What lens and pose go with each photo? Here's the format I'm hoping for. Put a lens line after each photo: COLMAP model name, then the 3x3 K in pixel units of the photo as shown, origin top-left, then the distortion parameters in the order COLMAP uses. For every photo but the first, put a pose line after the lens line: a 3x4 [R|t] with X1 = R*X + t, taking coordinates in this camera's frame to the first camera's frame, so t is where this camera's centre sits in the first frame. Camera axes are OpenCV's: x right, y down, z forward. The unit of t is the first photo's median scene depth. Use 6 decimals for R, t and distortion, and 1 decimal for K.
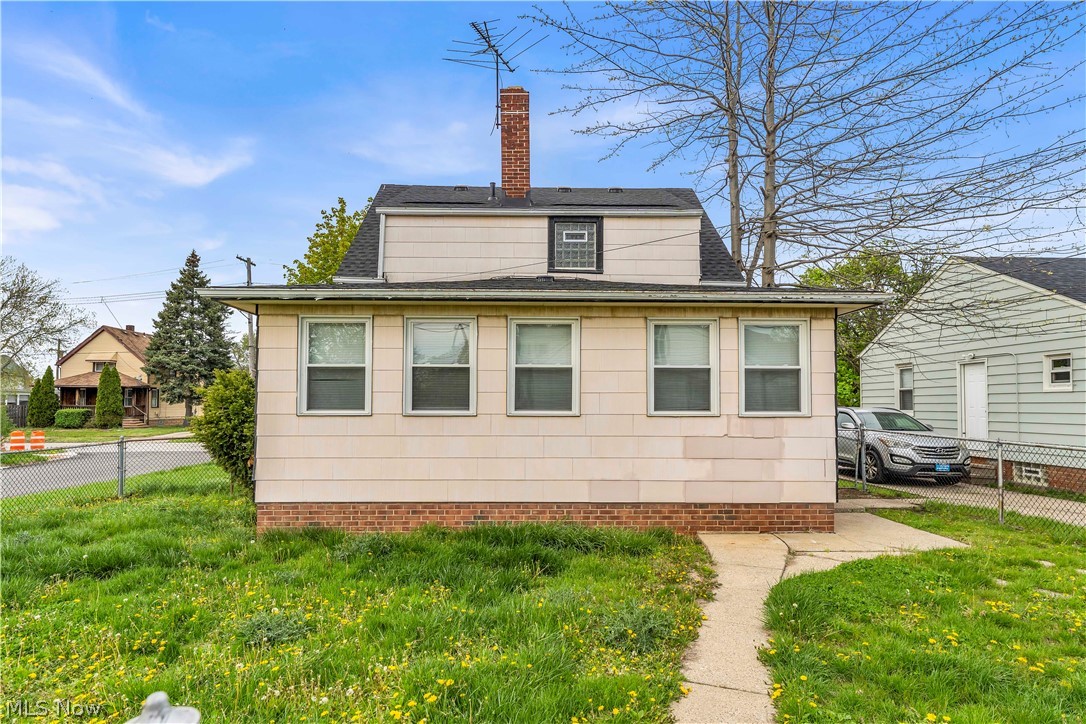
lens RADIAL K [[540.4, 0, 543.6], [0, 540.4, 388.4], [0, 0, 1]] dist [0.001201, 0.000132]
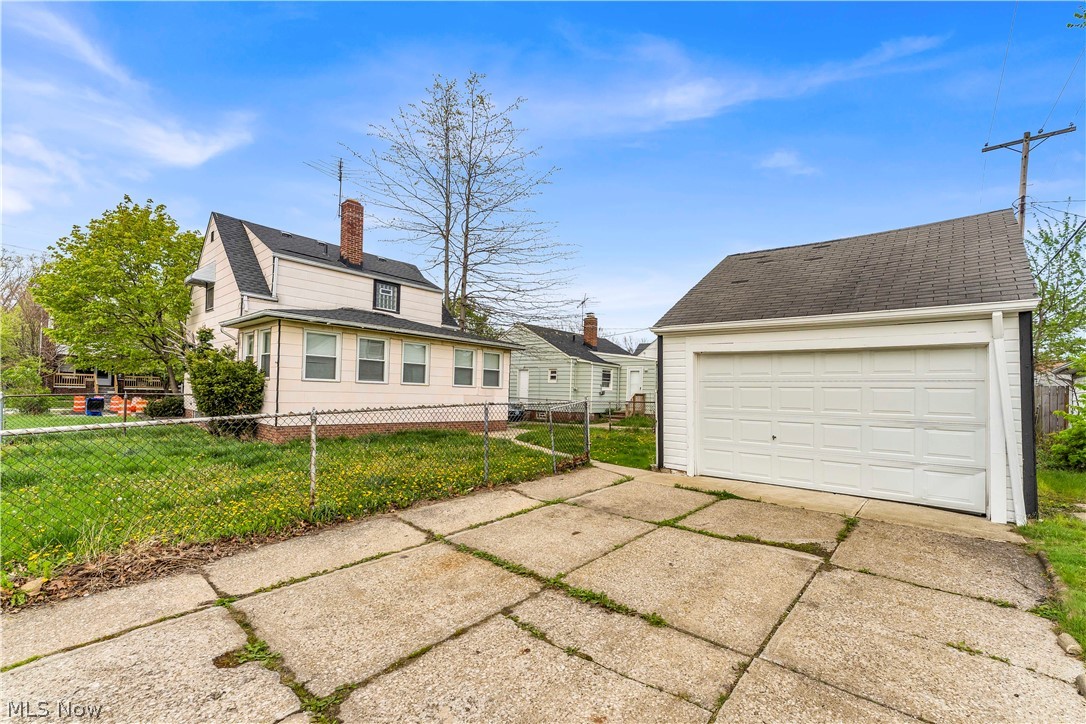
lens RADIAL K [[450.0, 0, 543.0], [0, 450.0, 362.0], [0, 0, 1]] dist [0.000238, -0.000069]
pose [[0.682035, 0.069577, 0.728003, -0.704915], [-0.050284, 0.997570, -0.048231, 0.012370], [-0.729589, -0.003712, 0.683876, -0.484965]]
